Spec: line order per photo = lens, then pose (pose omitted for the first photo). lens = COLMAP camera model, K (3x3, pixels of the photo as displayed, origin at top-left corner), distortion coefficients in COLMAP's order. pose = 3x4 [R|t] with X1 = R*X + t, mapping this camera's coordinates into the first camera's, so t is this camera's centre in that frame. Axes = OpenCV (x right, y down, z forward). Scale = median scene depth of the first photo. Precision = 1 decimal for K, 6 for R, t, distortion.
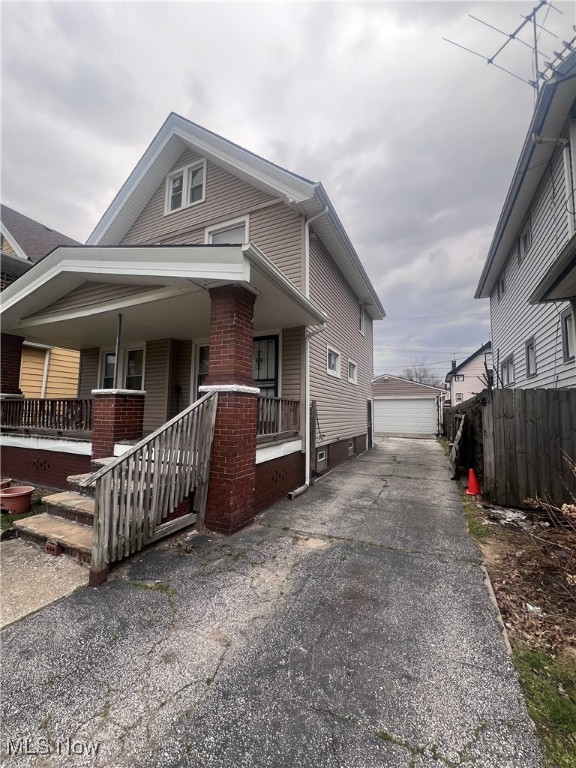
lens RADIAL K [[311.8, 0, 288.0], [0, 311.8, 384.0], [0, 0, 1]] dist [0.002691, 0.000321]
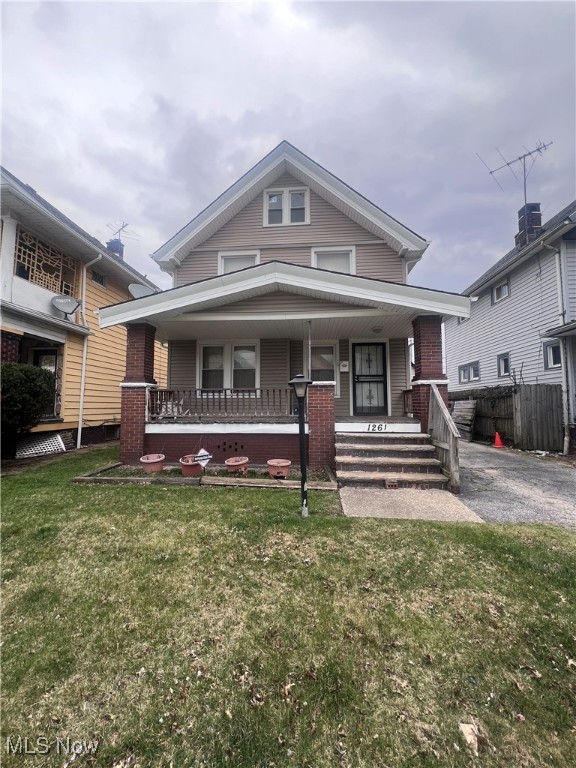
lens RADIAL K [[309.0, 0, 288.0], [0, 309.0, 384.0], [0, 0, 1]] dist [-0.001041, -0.000020]
pose [[0.938919, 0.004911, 0.344103, -0.782247], [-0.021381, 0.998799, 0.044085, -0.023246], [-0.343473, -0.048750, 0.937896, -0.121311]]
